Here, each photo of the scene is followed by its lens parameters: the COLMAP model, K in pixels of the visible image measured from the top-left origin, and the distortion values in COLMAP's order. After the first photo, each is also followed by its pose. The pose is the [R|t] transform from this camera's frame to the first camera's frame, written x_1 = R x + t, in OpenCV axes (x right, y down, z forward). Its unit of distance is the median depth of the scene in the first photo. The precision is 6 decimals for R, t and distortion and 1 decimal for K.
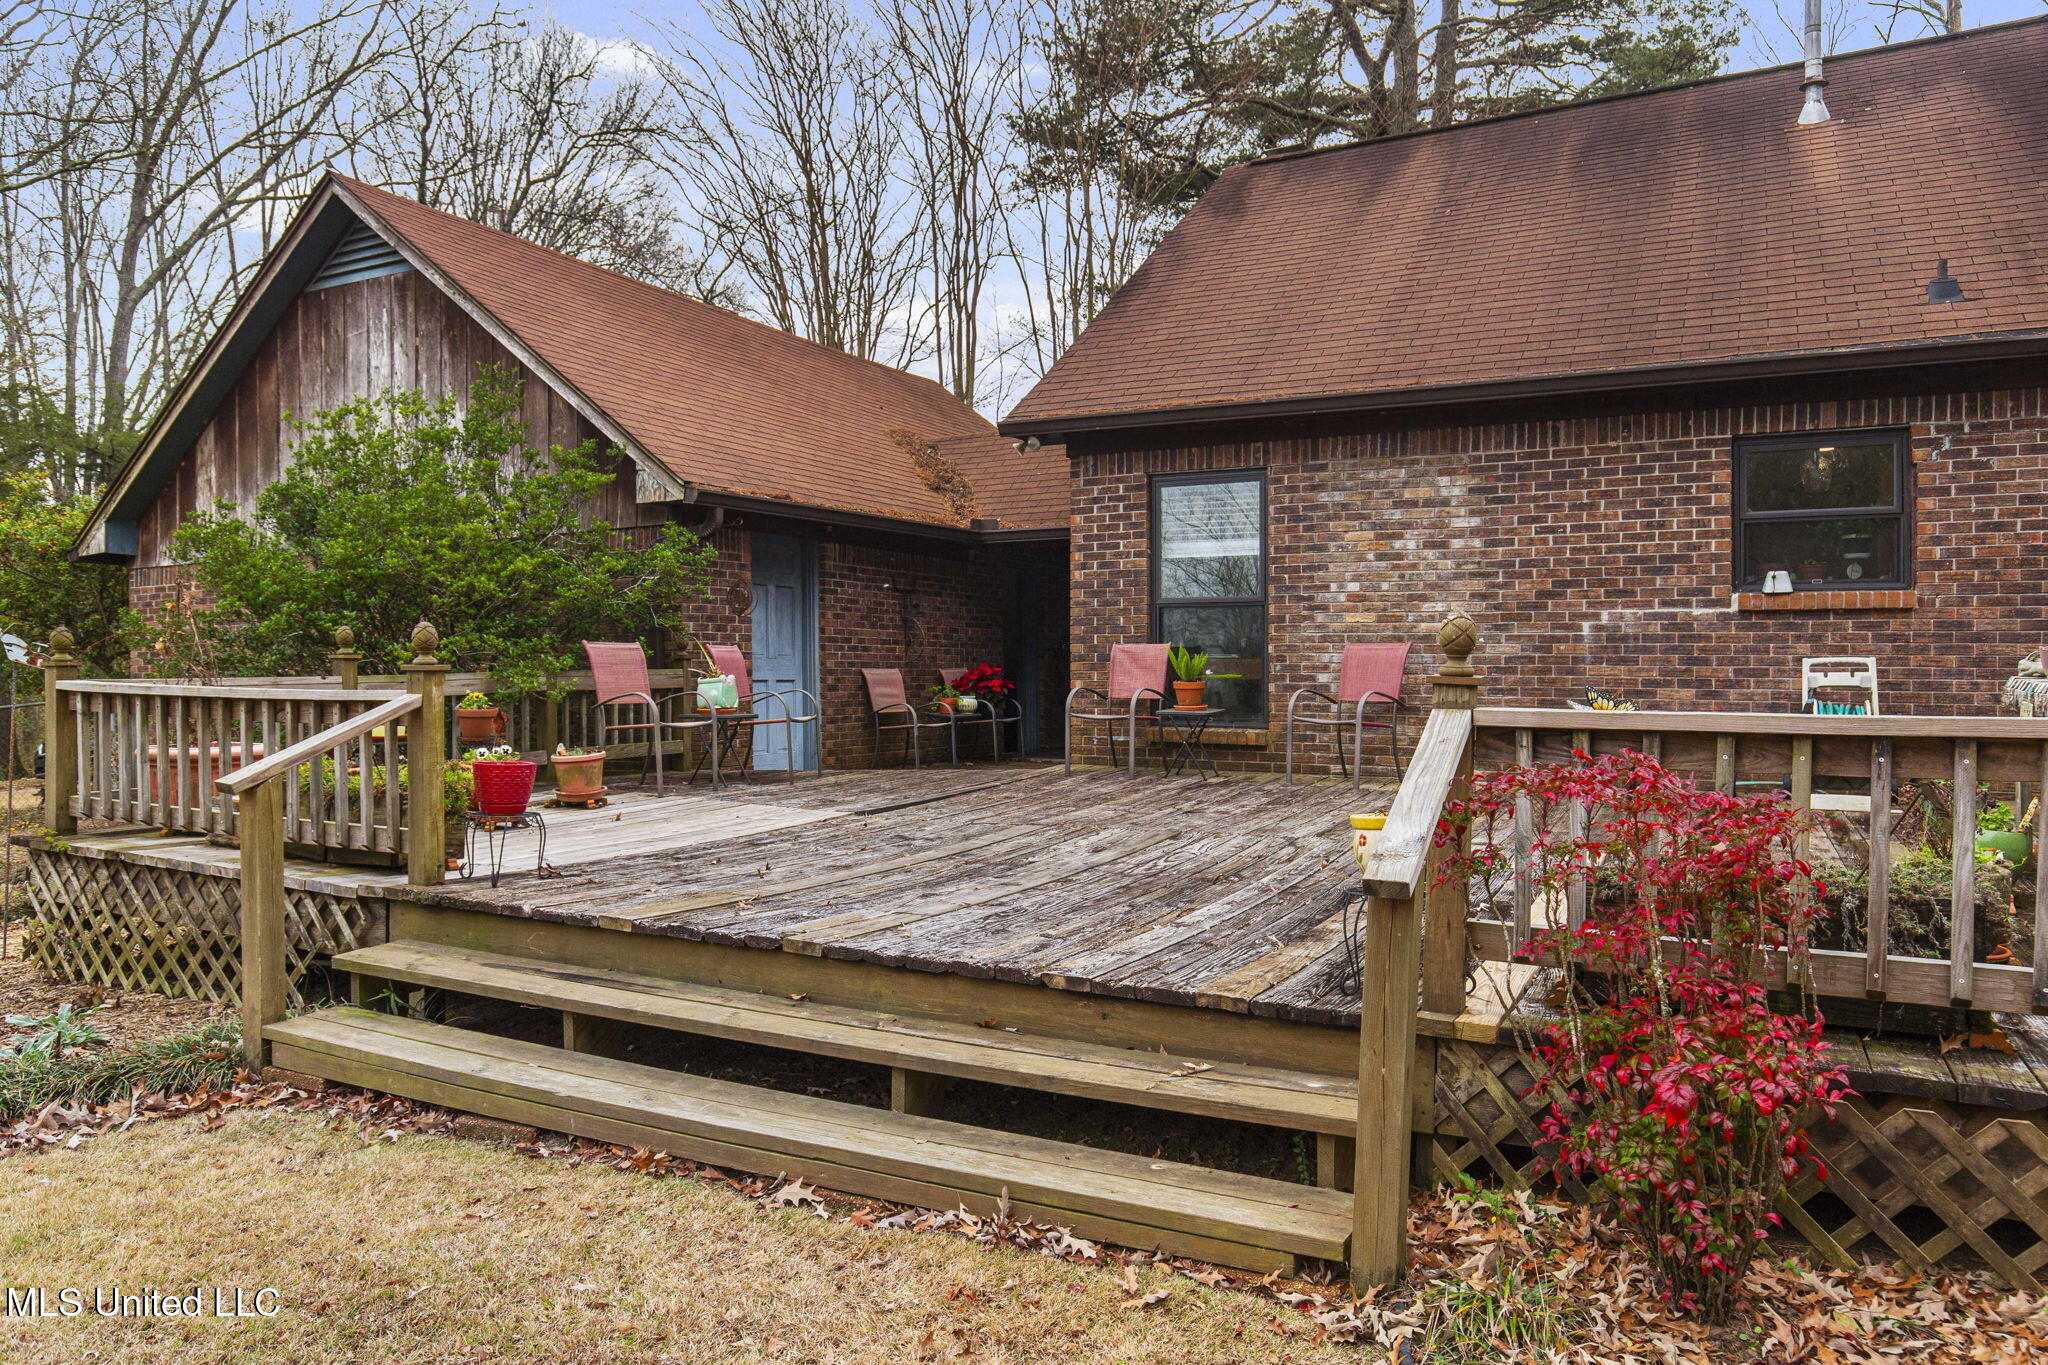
lens RADIAL K [[1374.5, 0, 1022.1], [0, 1374.5, 662.9], [0, 0, 1]] dist [-0.000603, -0.000354]
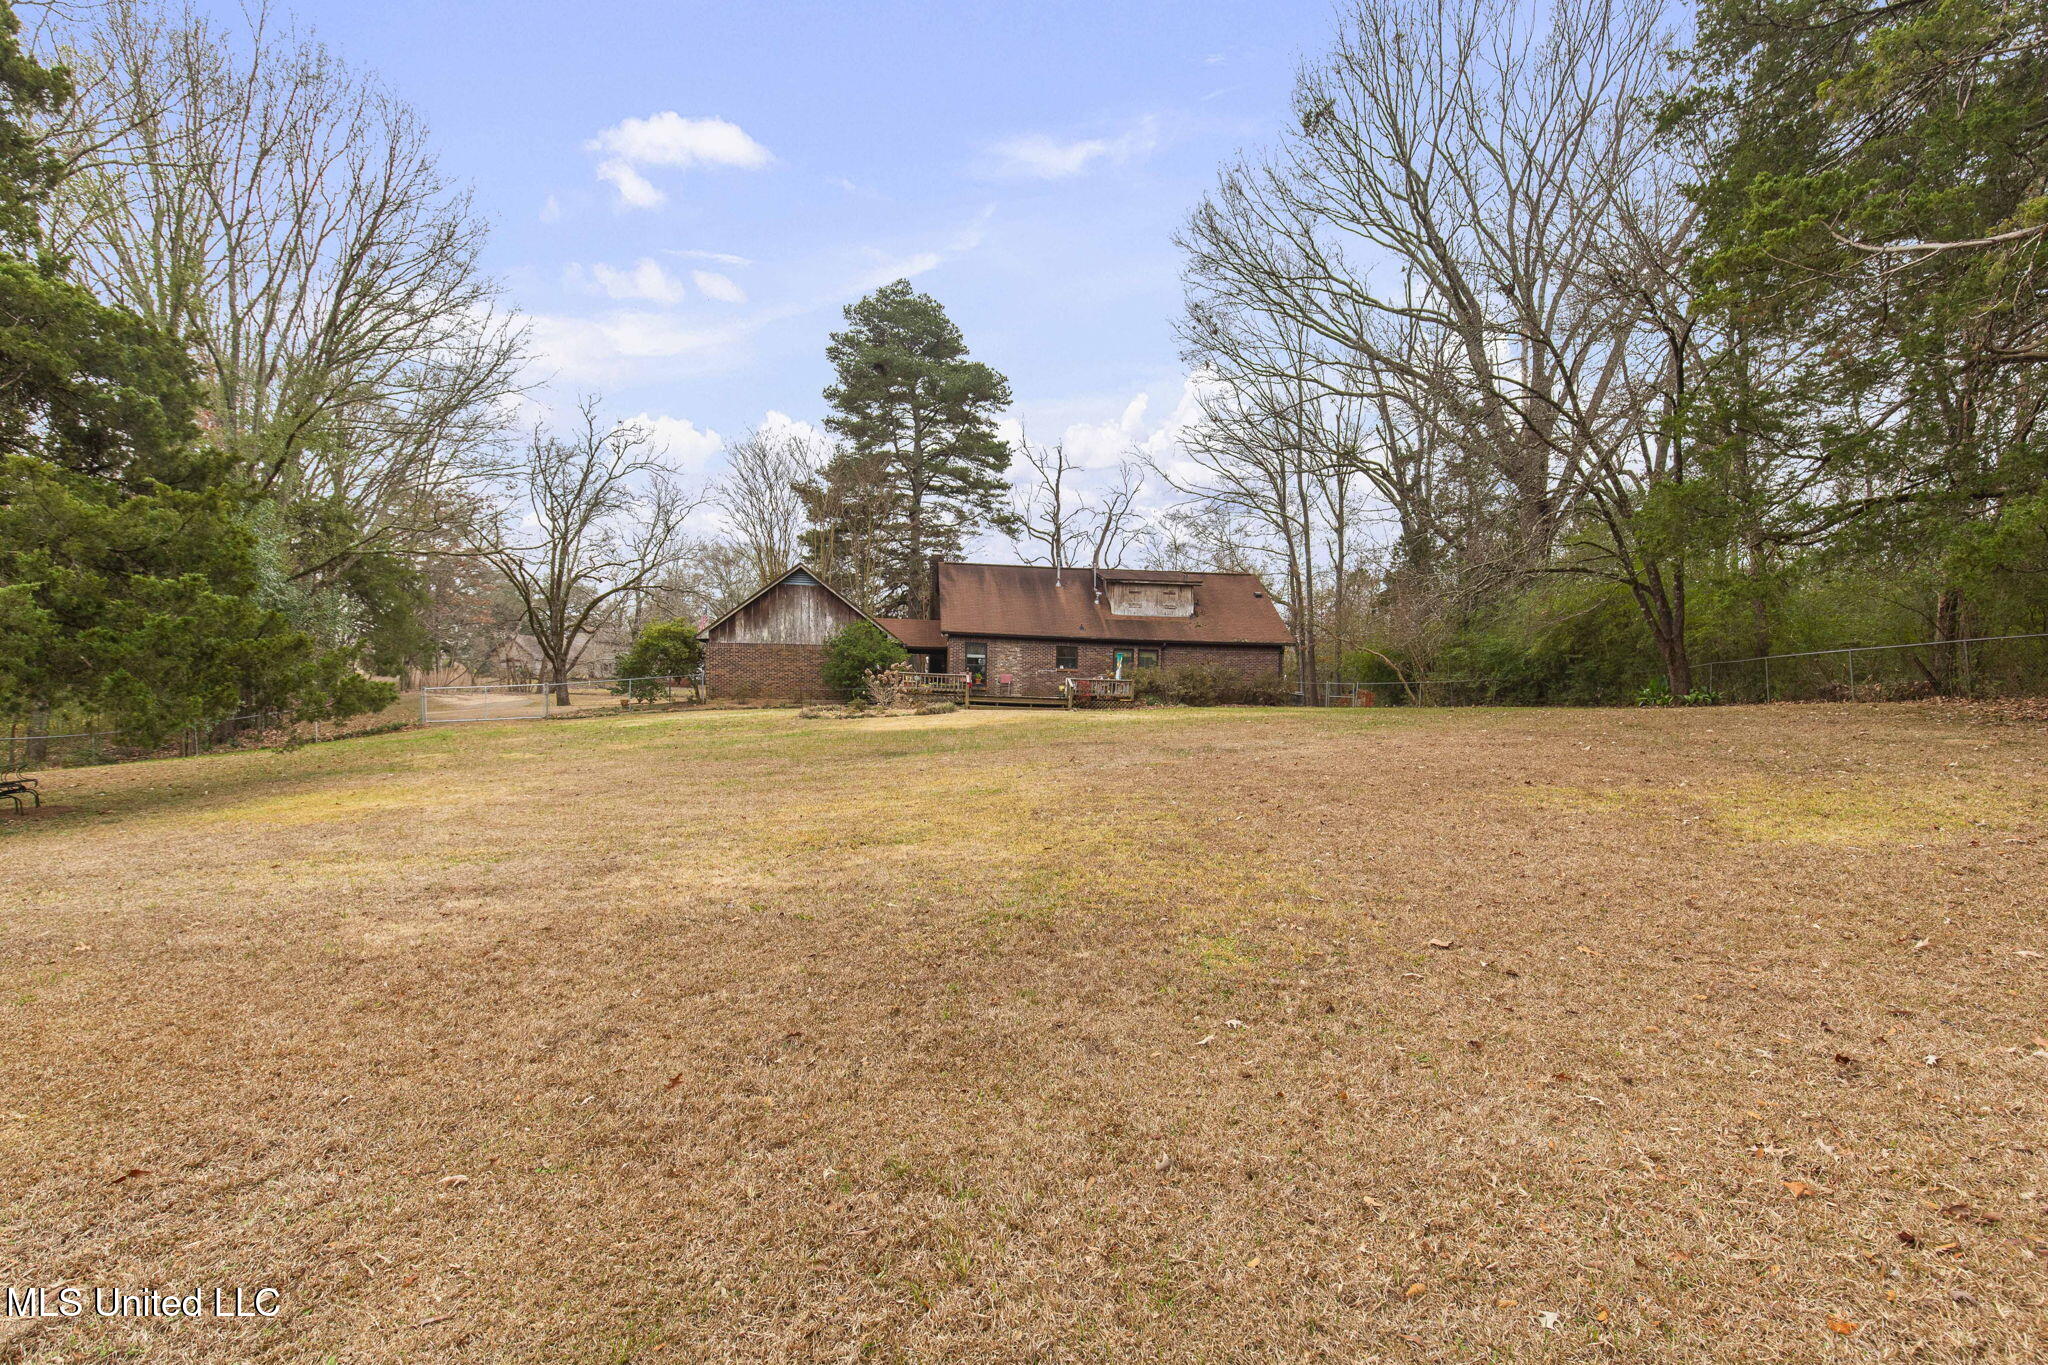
lens RADIAL K [[925.1, 0, 1027.3], [0, 925.1, 687.7], [0, 0, 1]] dist [0.009396, -0.000156]
pose [[0.812864, 0.030183, 0.581670, -2.060326], [-0.028908, 0.999516, -0.011467, 0.093131], [-0.581735, -0.007493, 0.813344, -2.417882]]
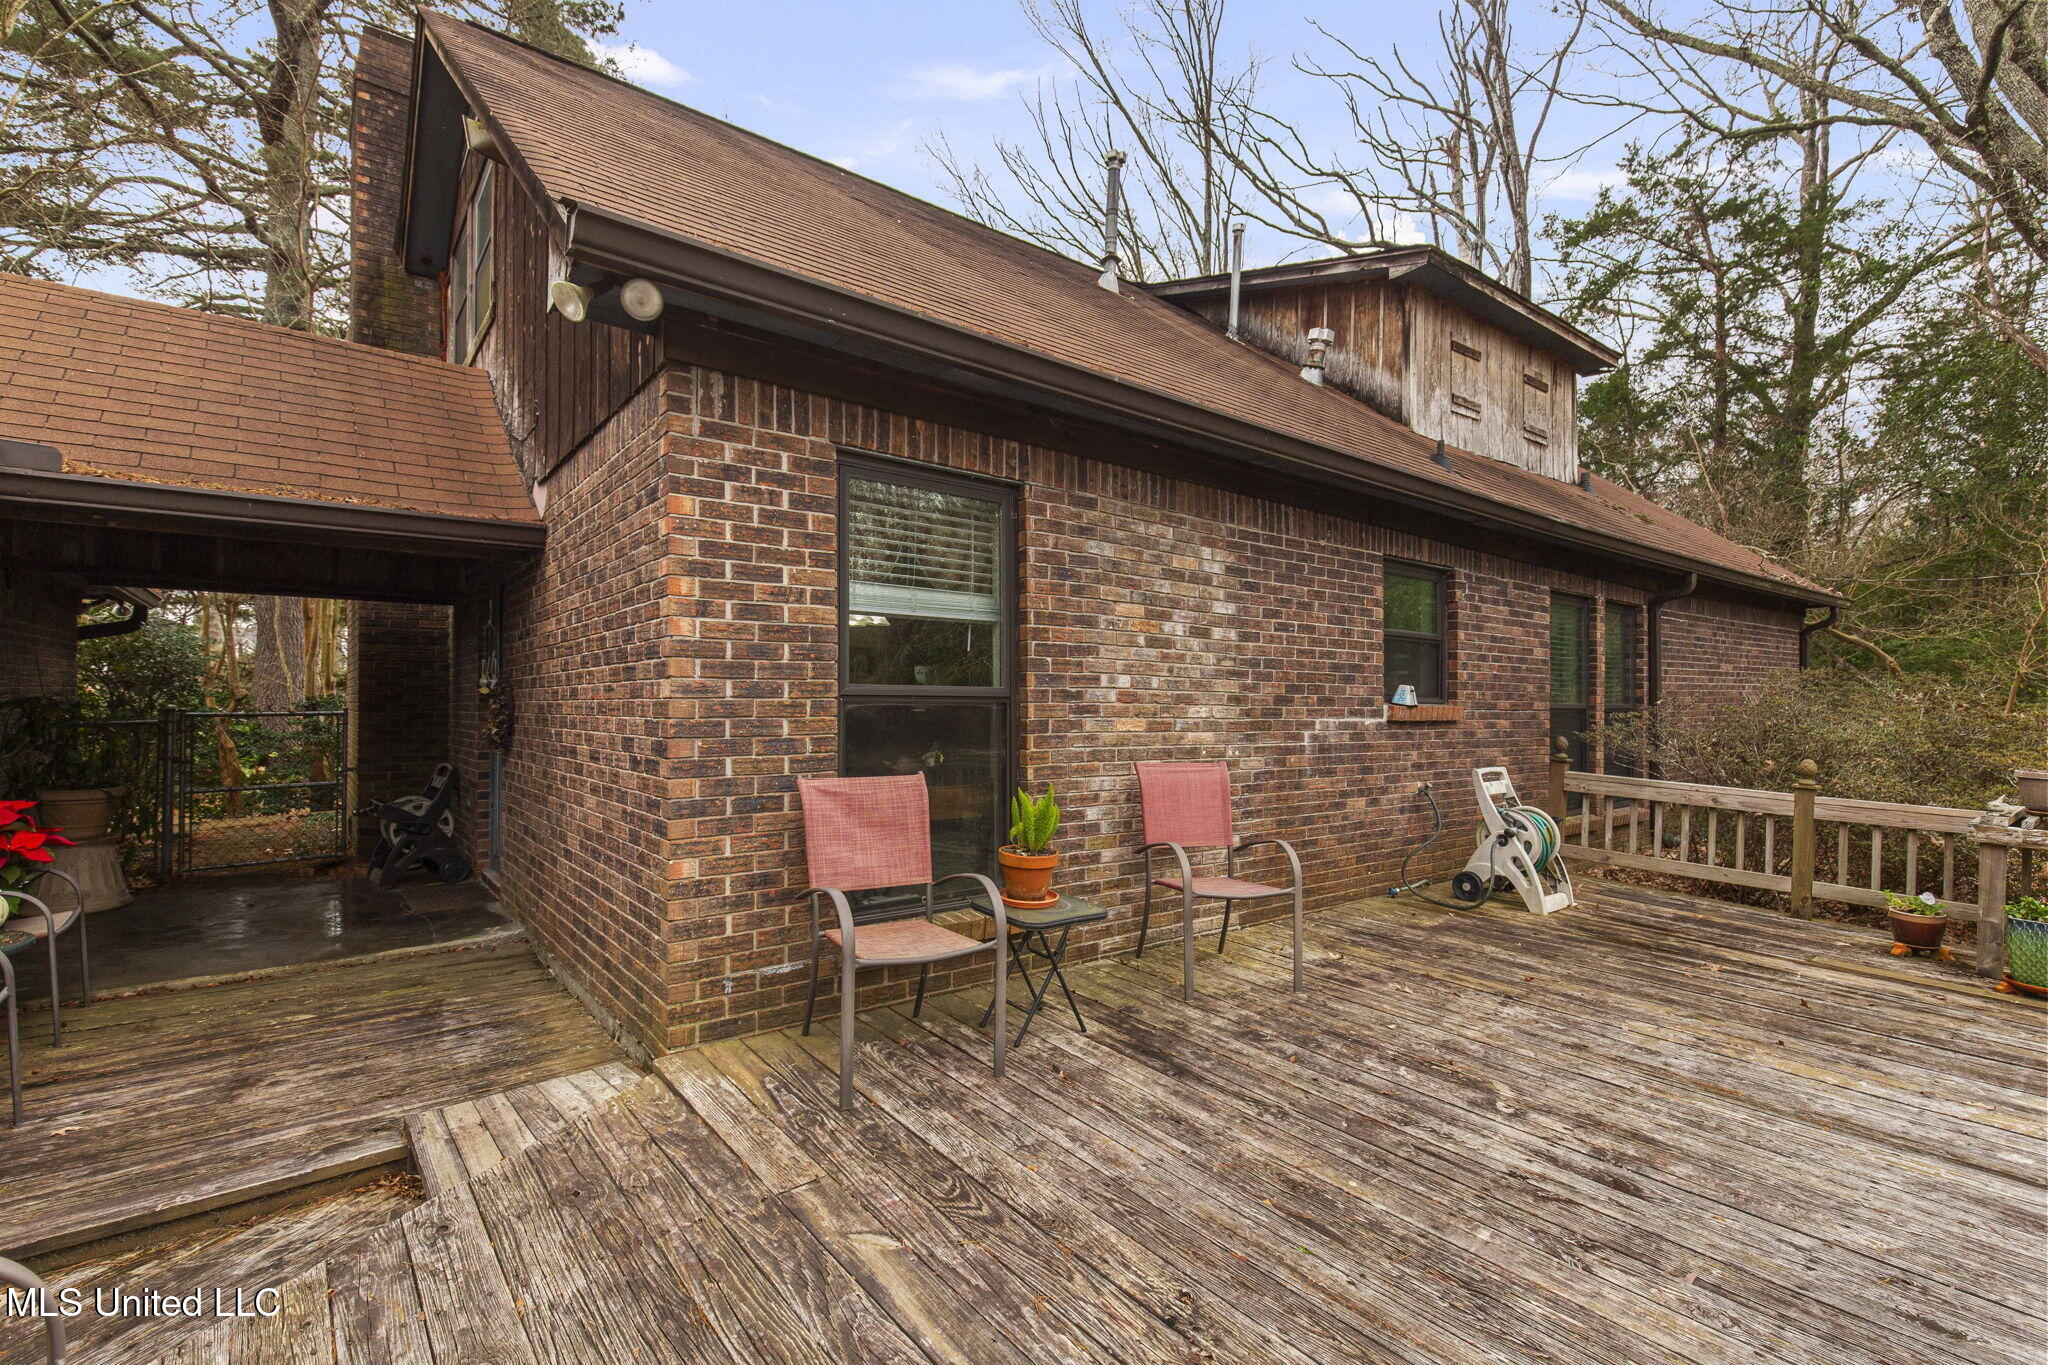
lens RADIAL K [[925.1, 0, 1027.3], [0, 925.1, 687.7], [0, 0, 1]] dist [0.009396, -0.000156]
pose [[0.402874, 0.013638, 0.915154, -0.215533], [-0.014475, 0.999859, -0.008528, -0.047449], [-0.915141, -0.009811, 0.403015, 0.857083]]
